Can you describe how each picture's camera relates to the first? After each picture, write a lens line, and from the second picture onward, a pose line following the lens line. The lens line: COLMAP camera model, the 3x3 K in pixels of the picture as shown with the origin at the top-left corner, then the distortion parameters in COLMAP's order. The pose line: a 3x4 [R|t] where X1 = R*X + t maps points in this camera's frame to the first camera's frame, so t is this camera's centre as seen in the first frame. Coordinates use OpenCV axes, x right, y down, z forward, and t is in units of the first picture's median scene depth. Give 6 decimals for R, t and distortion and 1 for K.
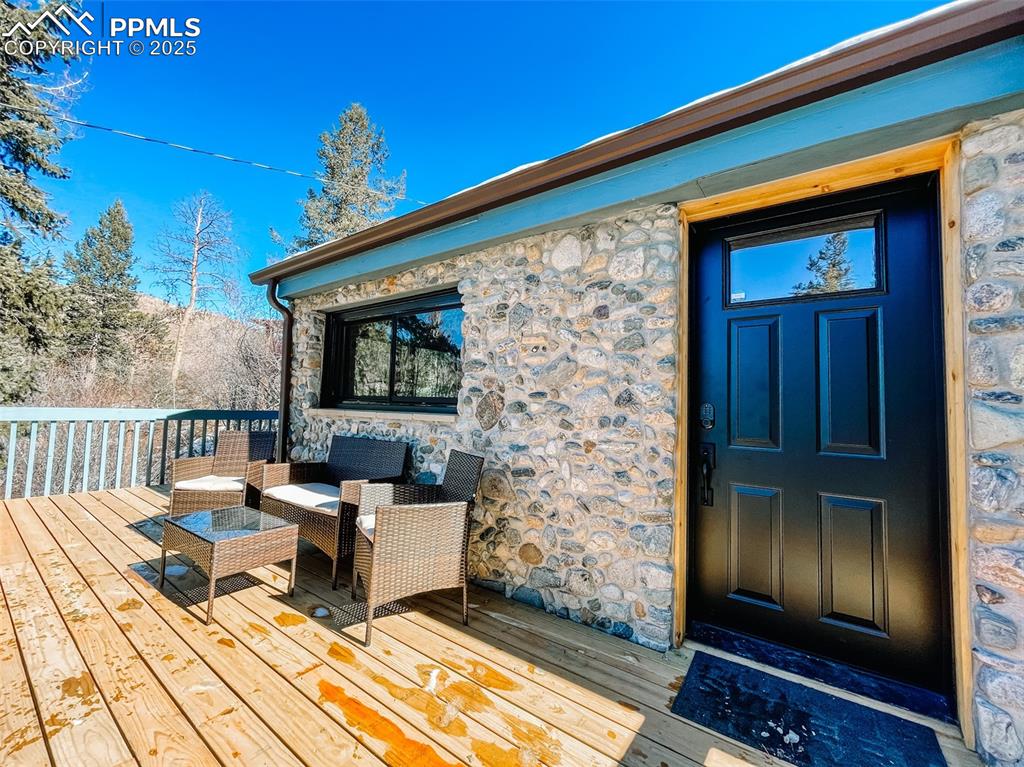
lens RADIAL K [[412.4, 0, 511.1], [0, 412.4, 381.1], [0, 0, 1]] dist [-0.003883, 0.000024]
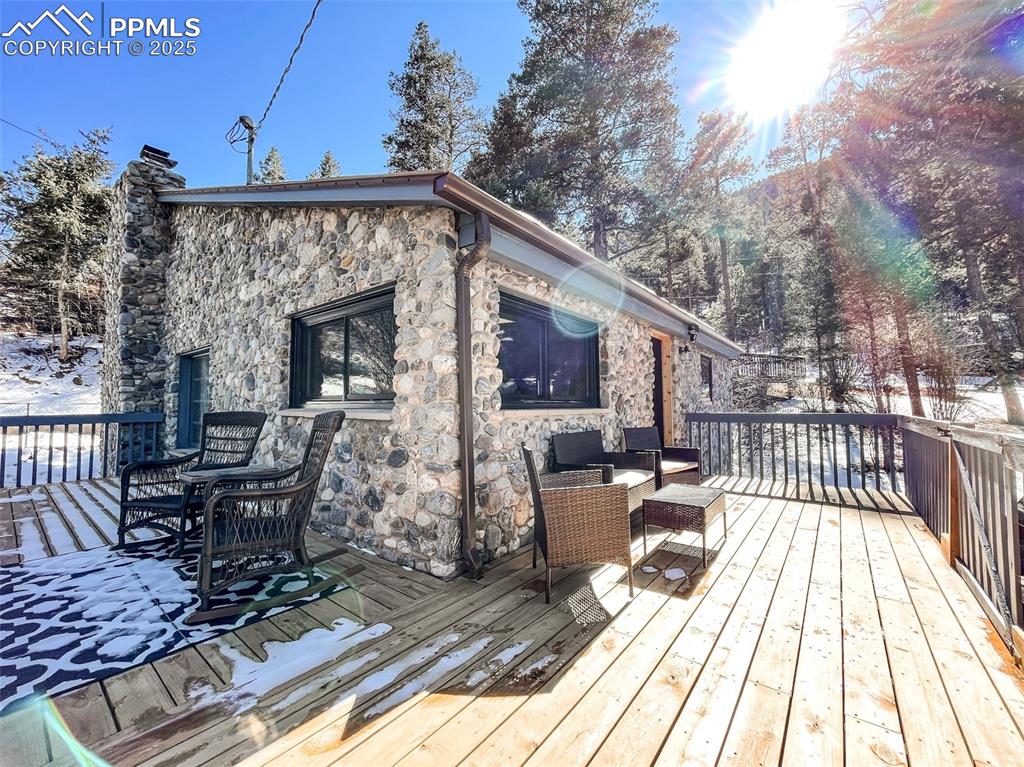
lens RADIAL K [[412.4, 0, 512.1], [0, 412.4, 386.0], [0, 0, 1]] dist [-0.003883, 0.000024]
pose [[0.039791, 0.017877, 0.999048, -1.893233], [-0.053255, 0.998457, -0.015745, 0.045058], [-0.997788, -0.052578, 0.040681, 1.420996]]
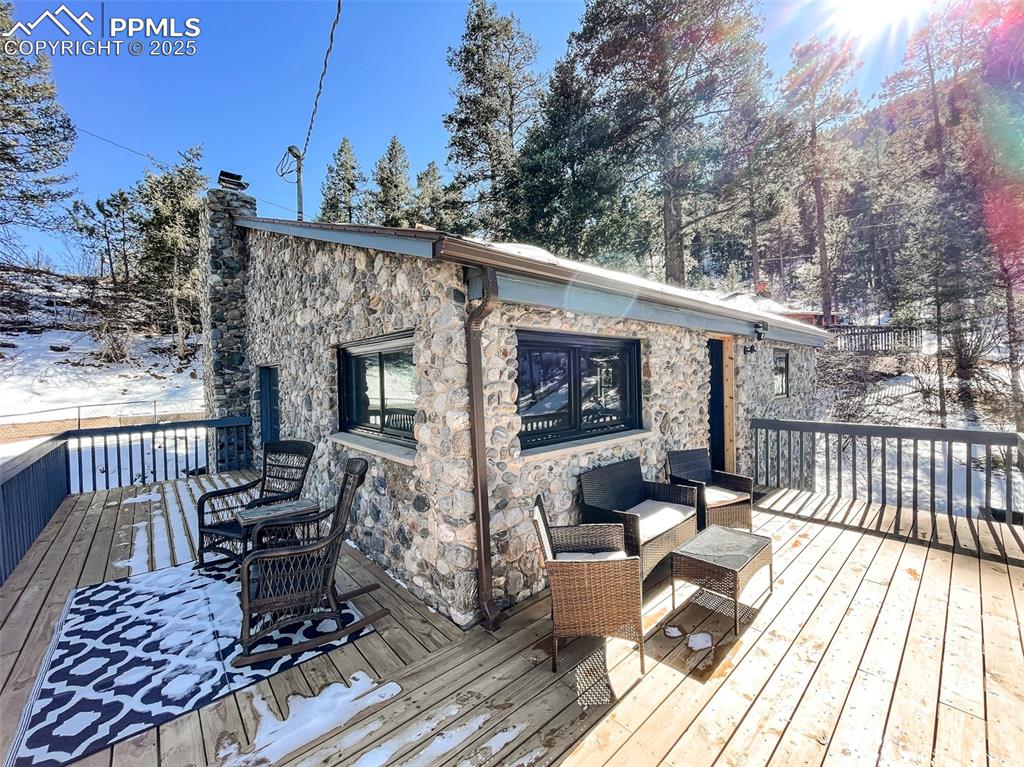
lens RADIAL K [[412.4, 0, 512.5], [0, 412.4, 385.9], [0, 0, 1]] dist [-0.003883, 0.000024]
pose [[0.208593, -0.052072, 0.976615, -1.846572], [-0.031807, 0.997692, 0.059989, -0.168188], [-0.977485, -0.043576, 0.206455, 1.289573]]
